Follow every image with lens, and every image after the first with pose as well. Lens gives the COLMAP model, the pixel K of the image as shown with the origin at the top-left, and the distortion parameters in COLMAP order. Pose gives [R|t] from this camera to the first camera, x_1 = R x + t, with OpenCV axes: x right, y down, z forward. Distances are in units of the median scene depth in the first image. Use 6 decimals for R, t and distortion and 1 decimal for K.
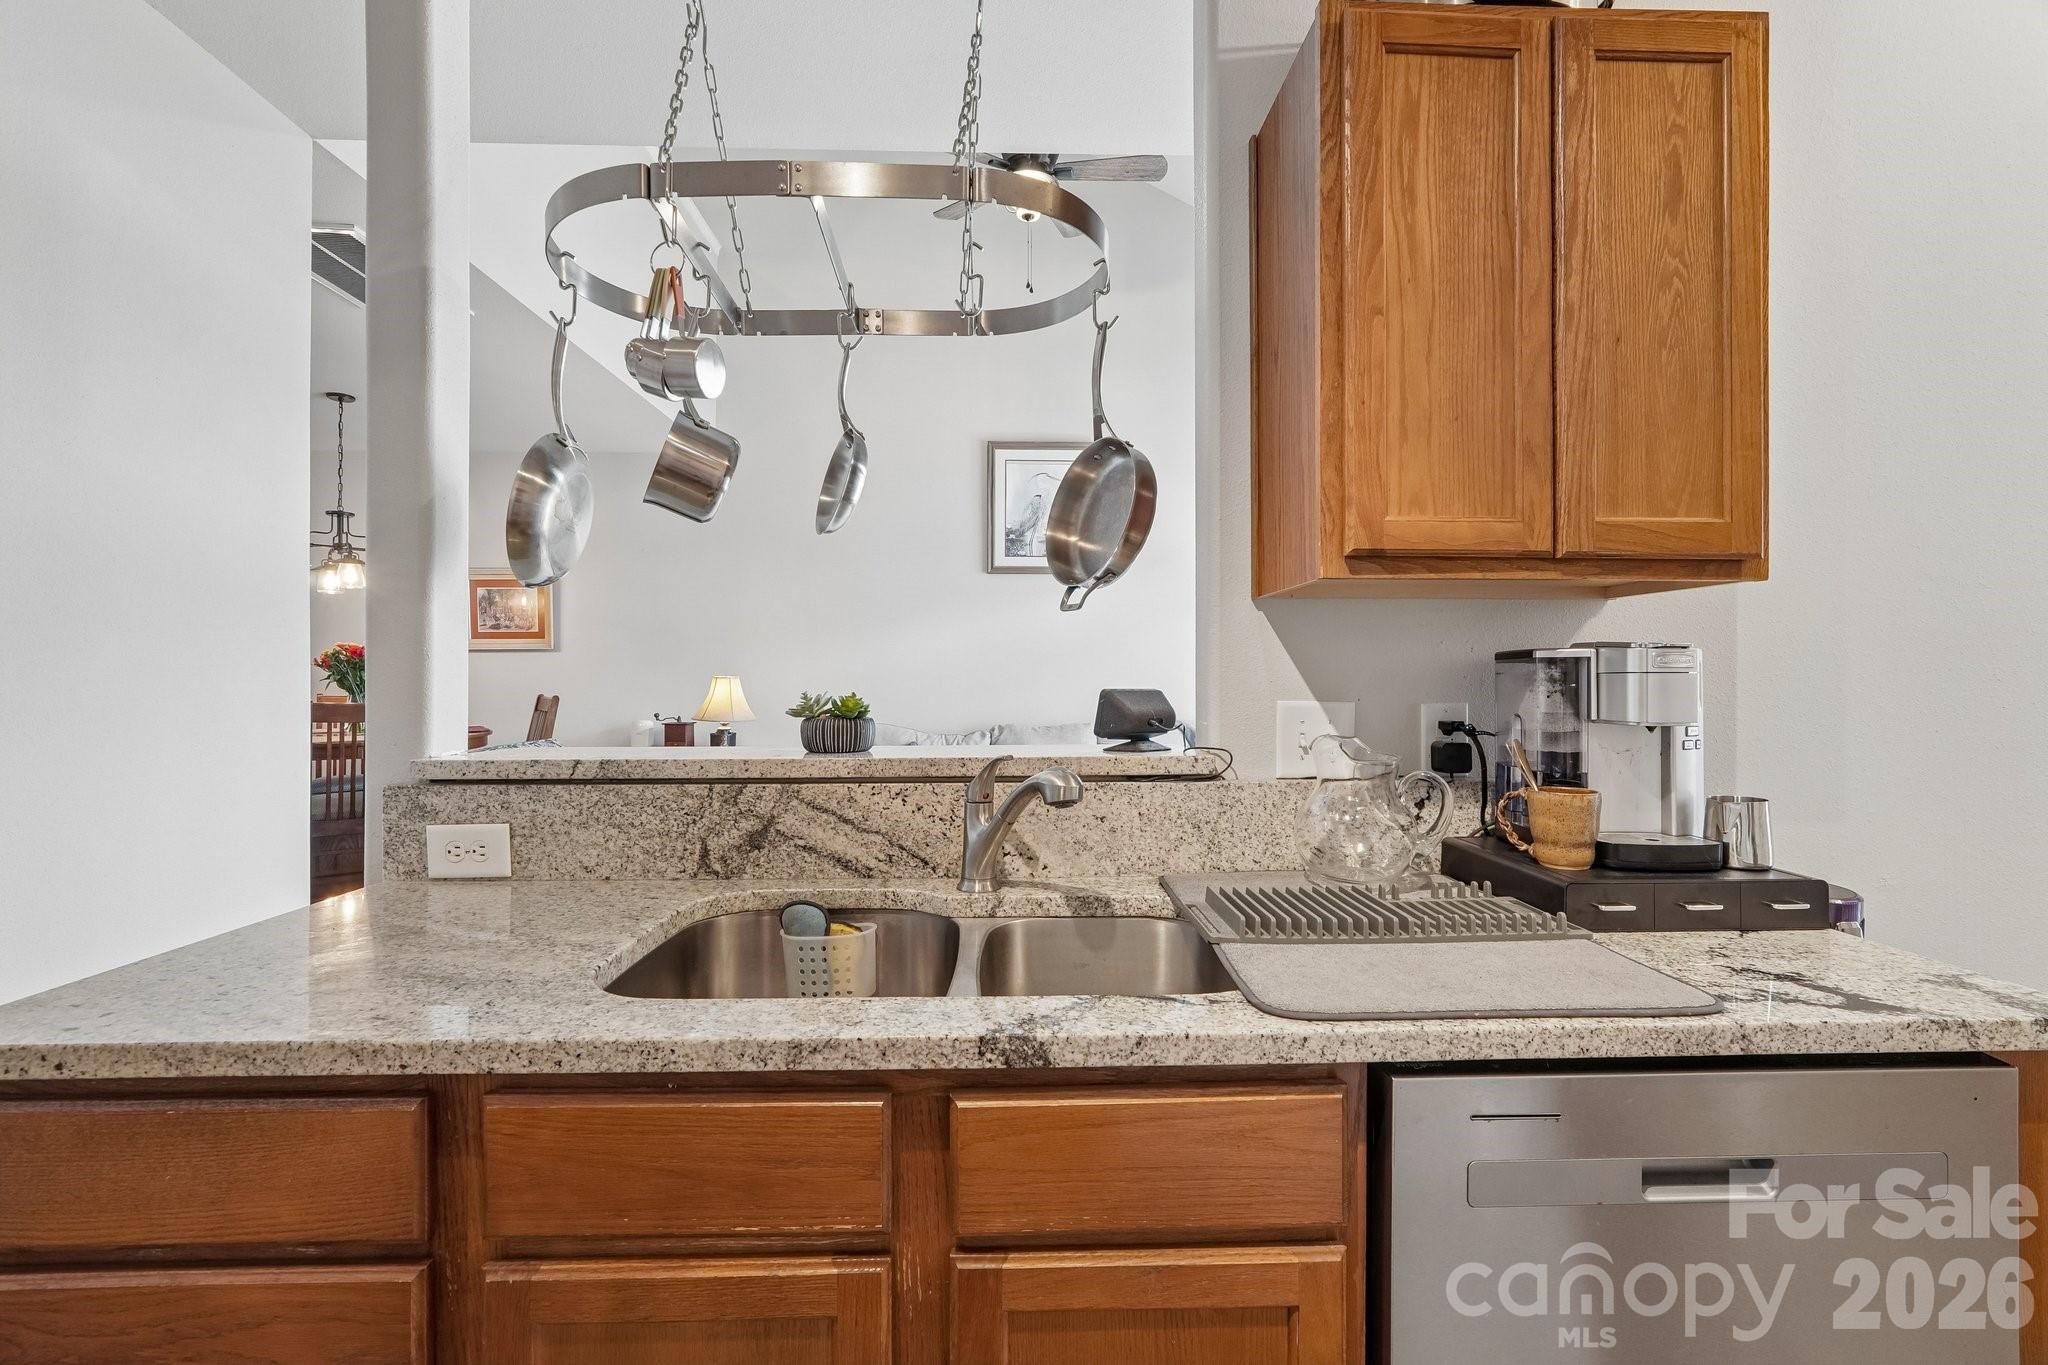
lens RADIAL K [[861.0, 0, 1026.0], [0, 861.0, 669.9], [0, 0, 1]] dist [-0.013879, 0.000494]
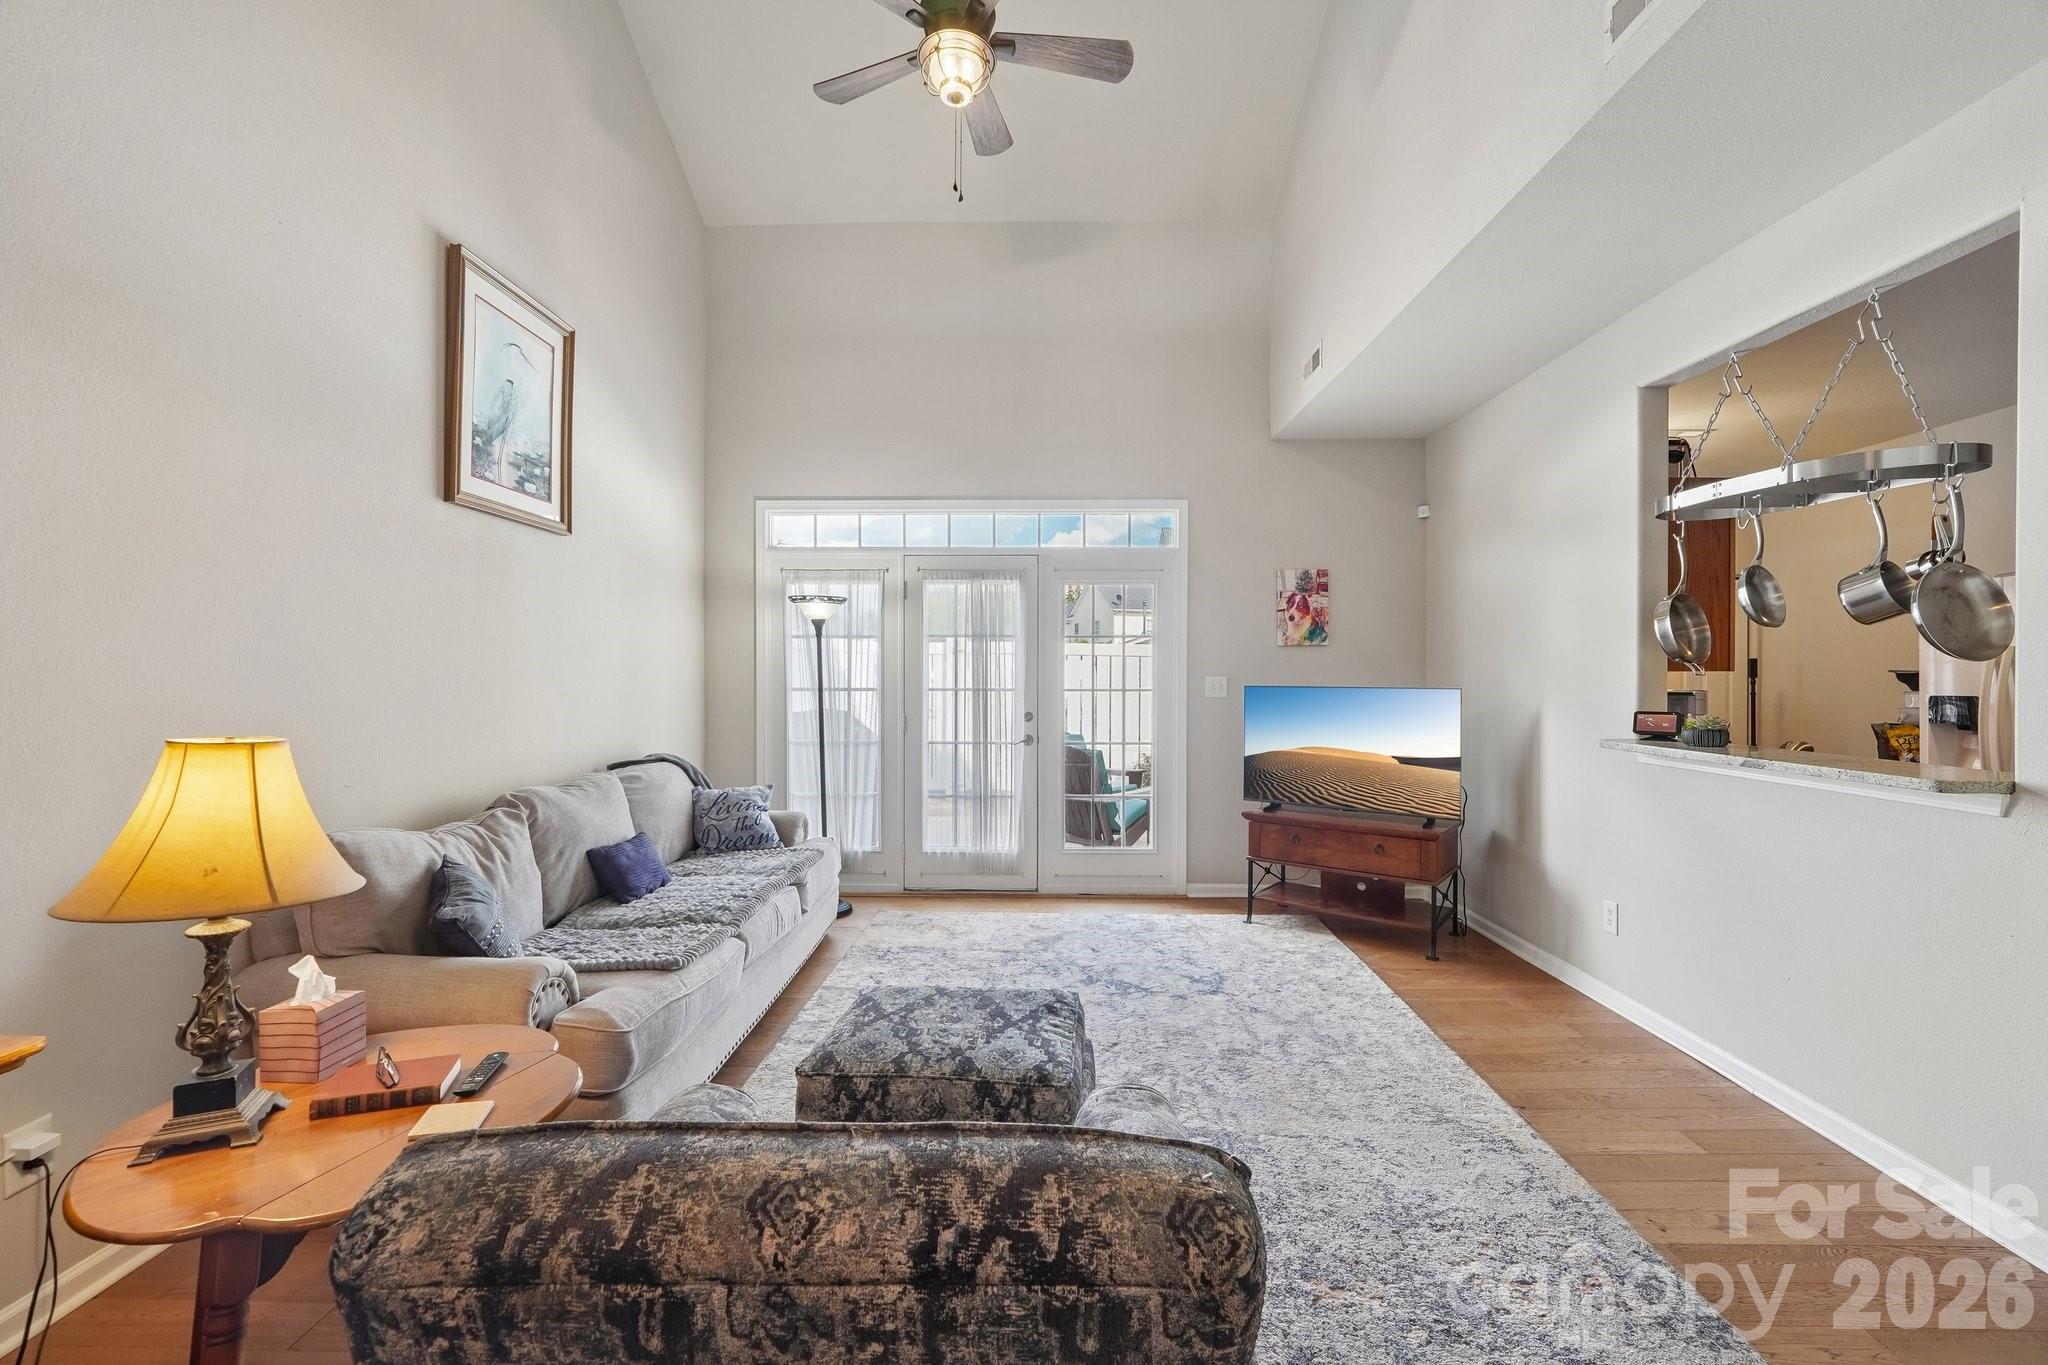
lens RADIAL K [[858.9, 0, 1024.8], [0, 858.9, 673.5], [0, 0, 1]] dist [-0.019566, 0.007675]
pose [[0.050690, 0.000812, 0.998714, -0.532446], [-0.008716, 0.999962, -0.000370, -0.013930], [-0.998676, -0.008686, 0.050696, 0.641950]]
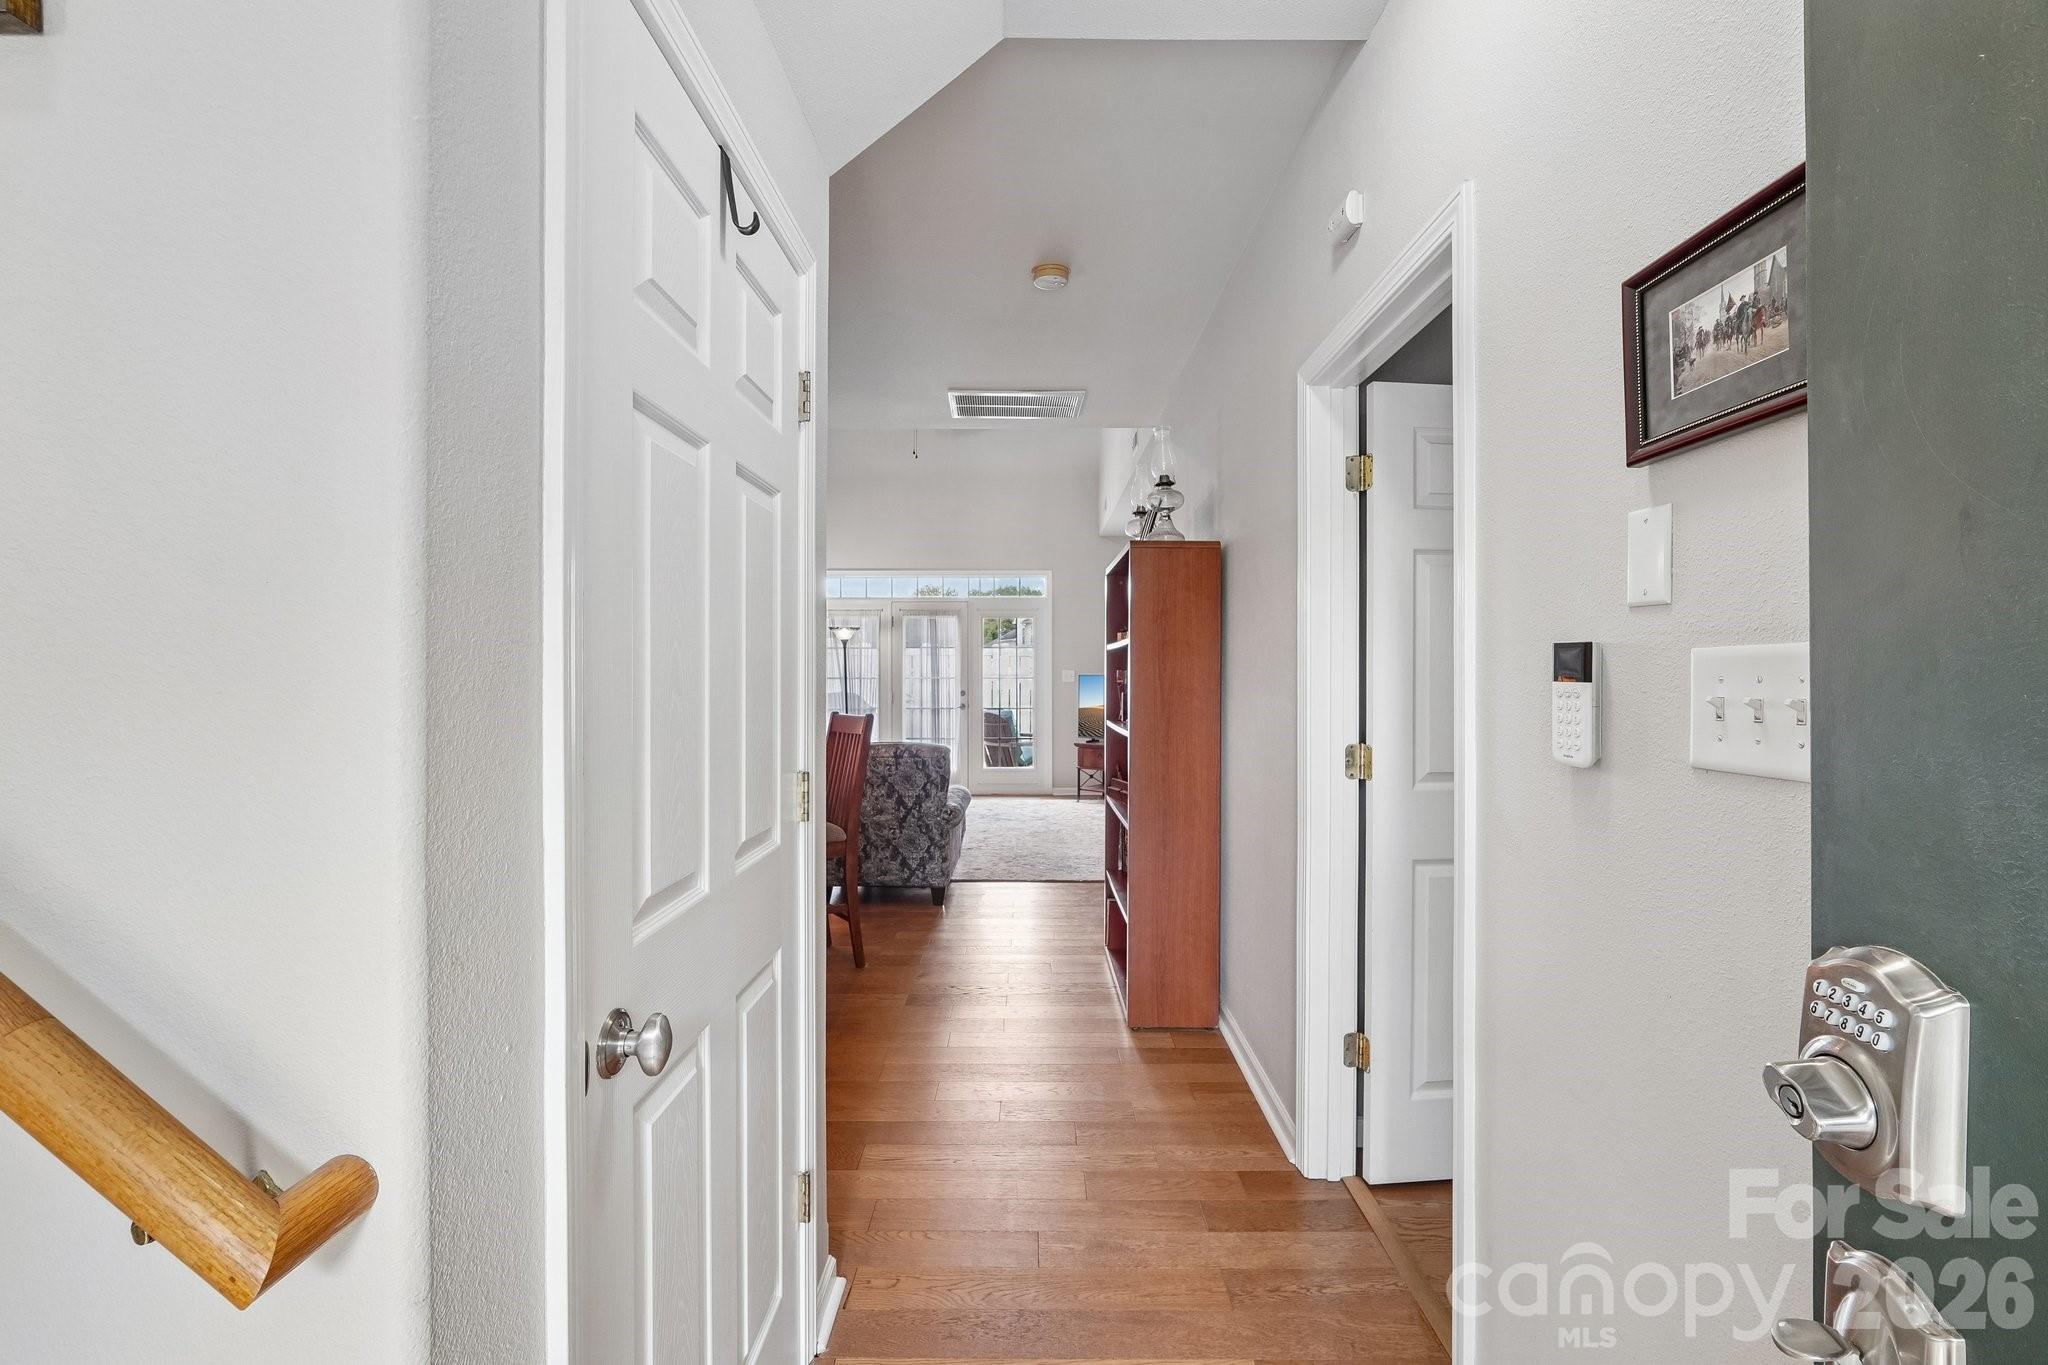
lens RADIAL K [[858.9, 0, 1024.8], [0, 858.9, 673.5], [0, 0, 1]] dist [-0.019566, 0.007675]
pose [[0.036557, -0.001142, 0.999331, -1.203860], [-0.006619, 0.999977, 0.001385, -0.008993], [-0.999310, -0.006665, 0.036548, 0.513054]]
